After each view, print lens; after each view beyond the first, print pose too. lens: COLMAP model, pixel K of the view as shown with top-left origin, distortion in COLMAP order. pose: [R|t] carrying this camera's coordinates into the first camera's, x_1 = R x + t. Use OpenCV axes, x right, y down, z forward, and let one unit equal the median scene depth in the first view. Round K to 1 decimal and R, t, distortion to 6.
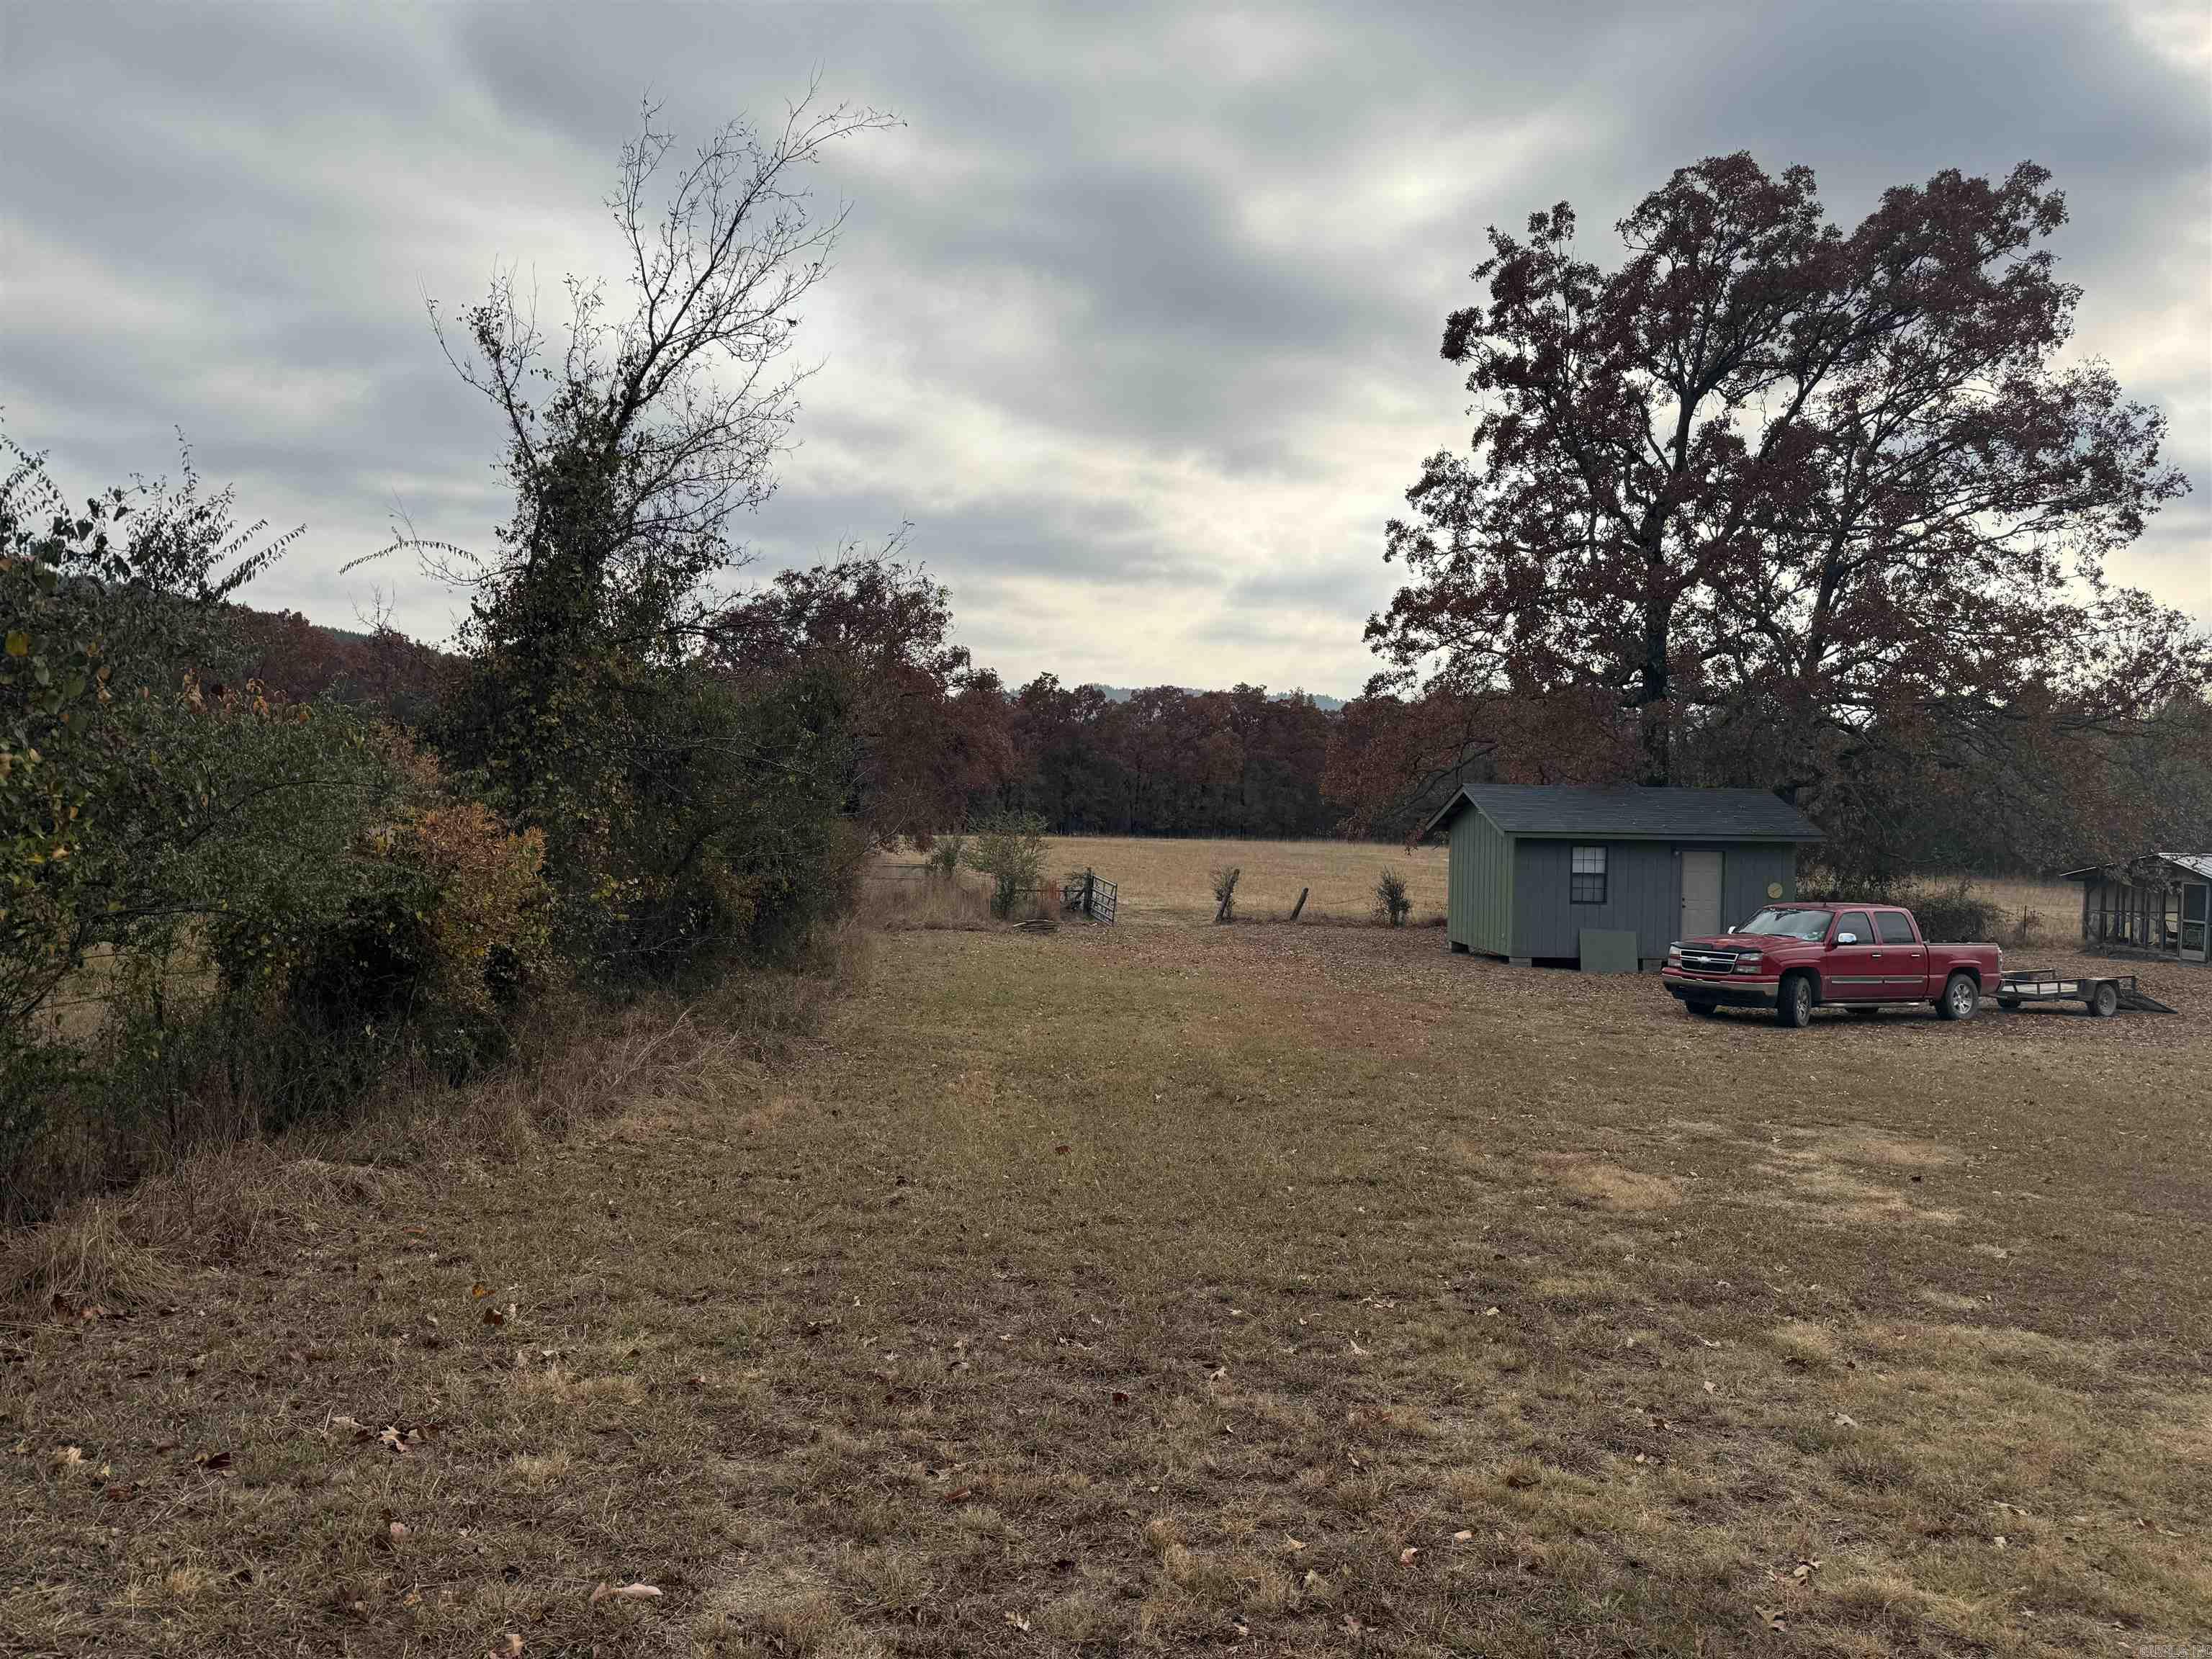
lens RADIAL K [[1544.9, 0, 1106.0], [0, 1544.9, 829.5], [0, 0, 1]] dist [0.477997, -0.000960]
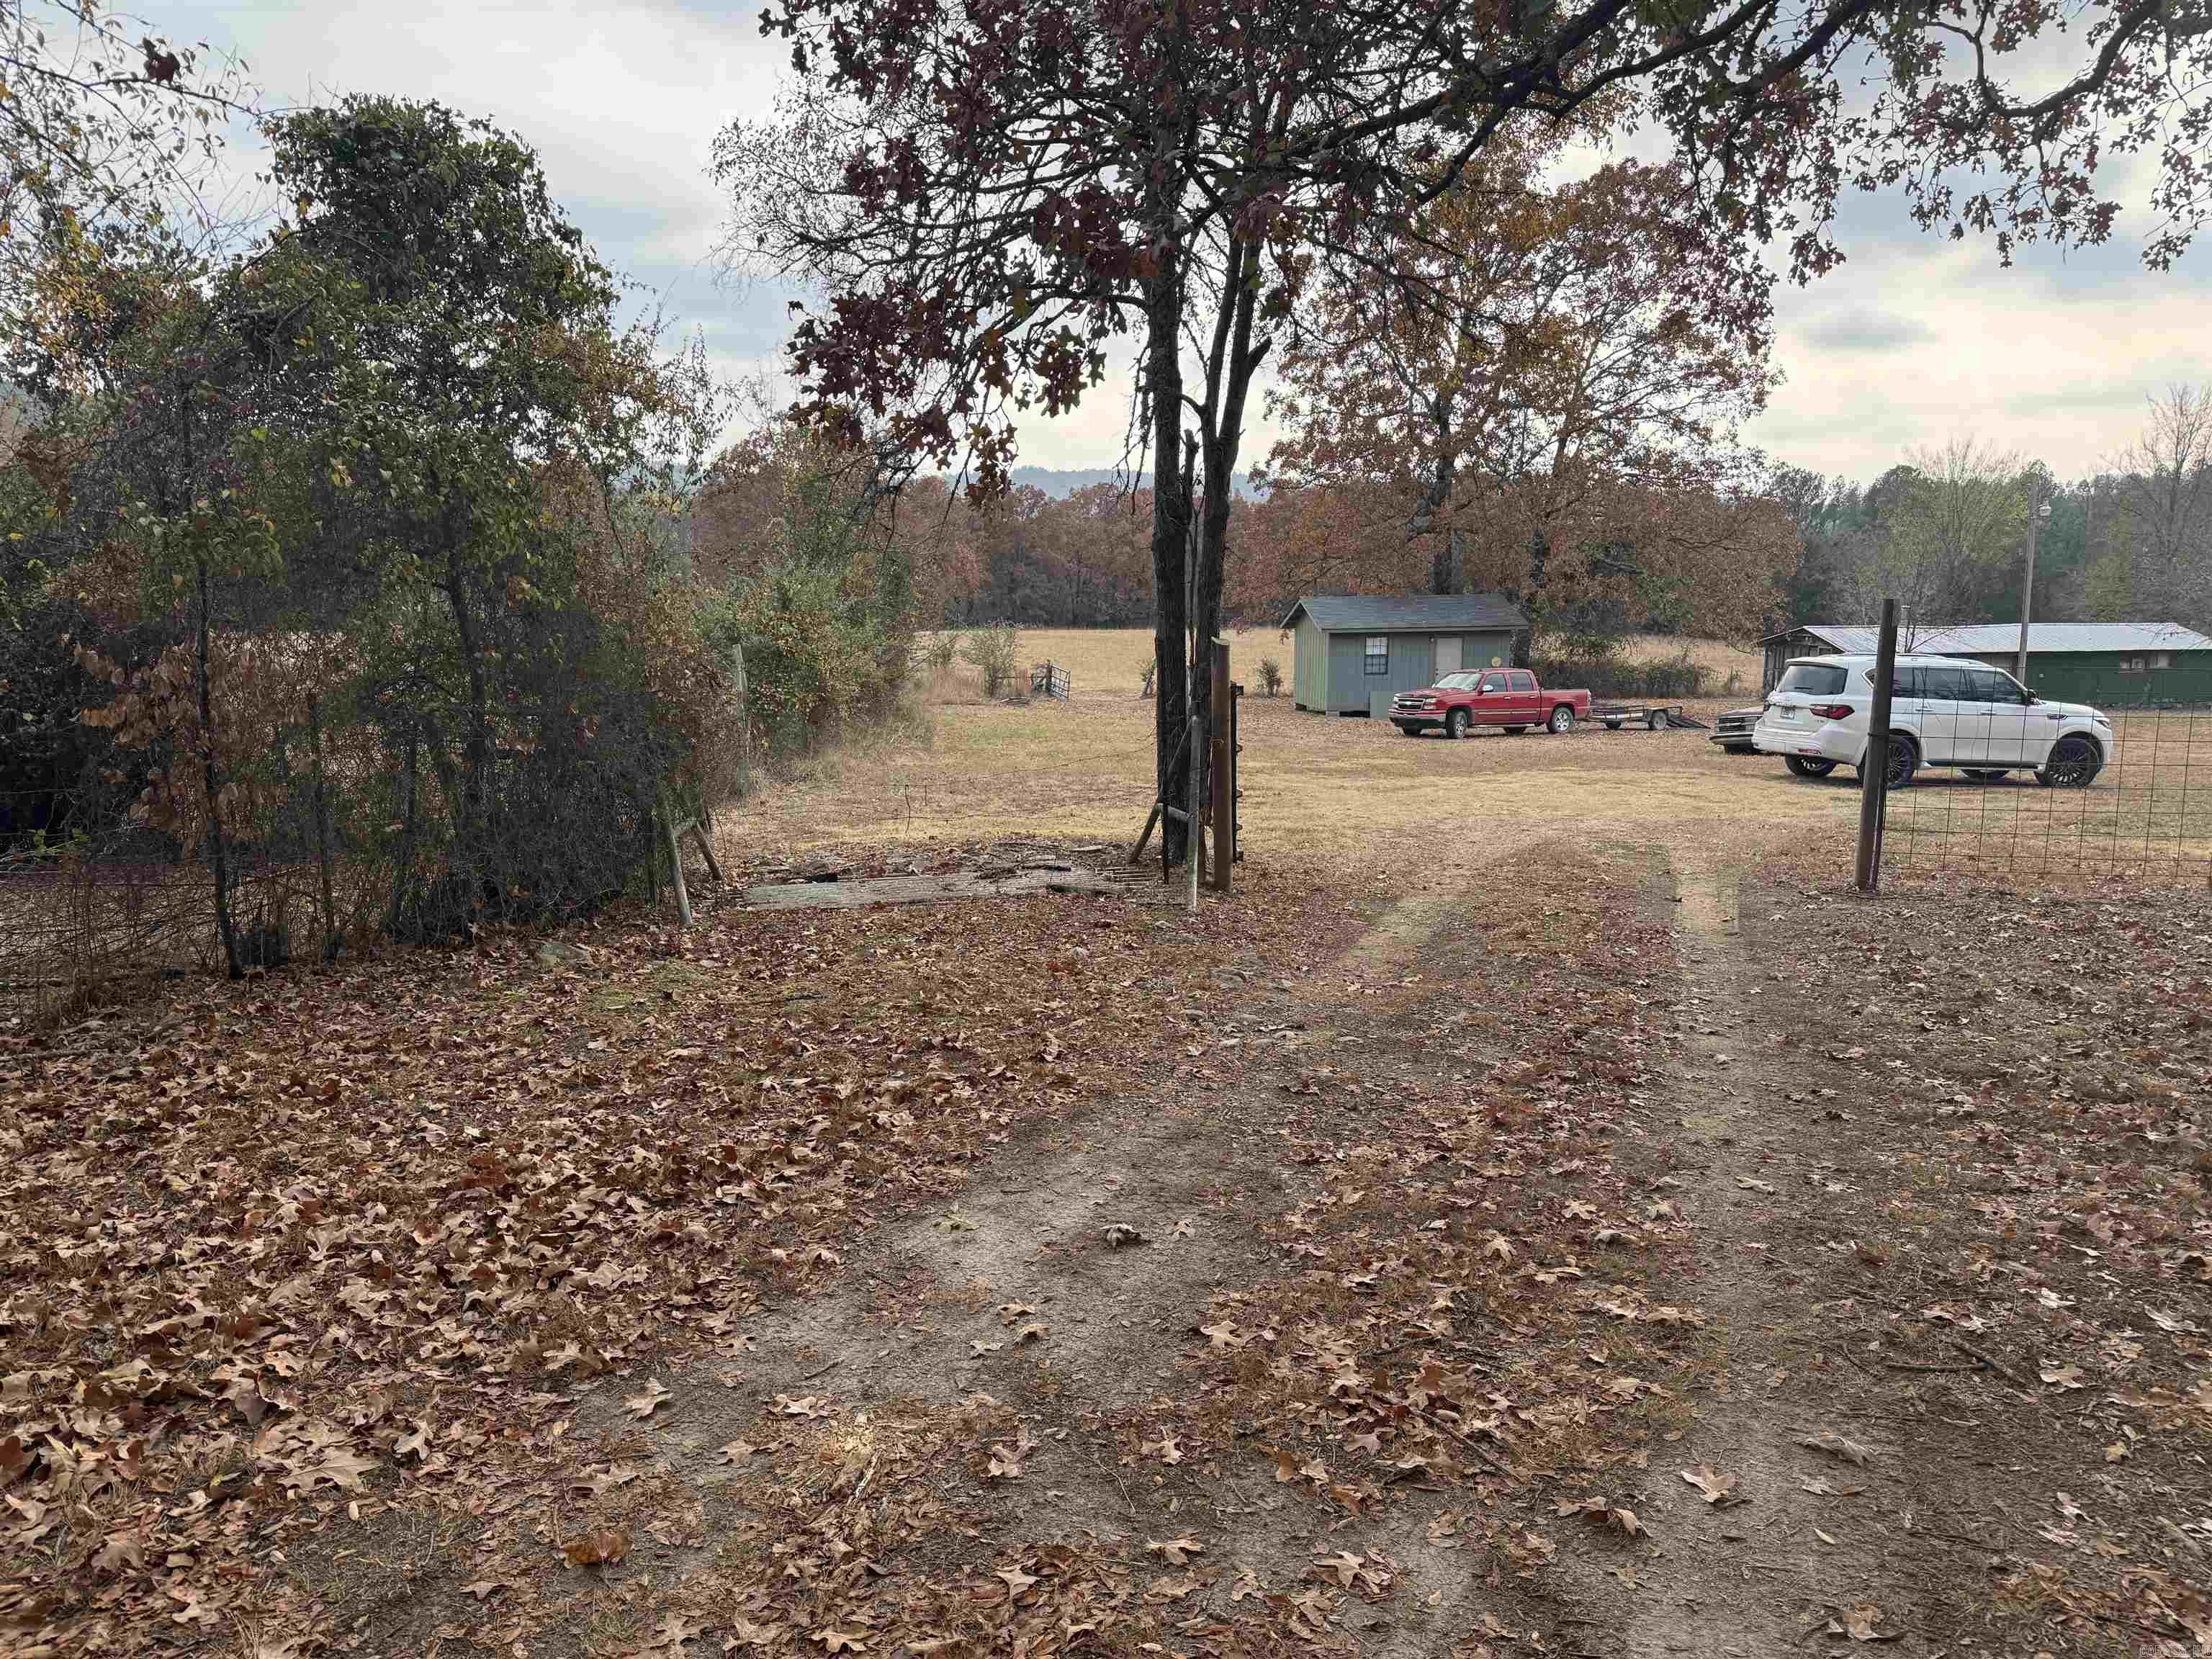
lens RADIAL K [[1539.2, 0, 1135.7], [0, 1539.2, 840.3], [0, 0, 1]] dist [0.005380, -0.006303]
pose [[0.998101, -0.029936, 0.053831, -0.012943], [0.021923, 0.989376, 0.143719, -0.011827], [-0.057561, -0.142266, 0.988153, -0.397621]]
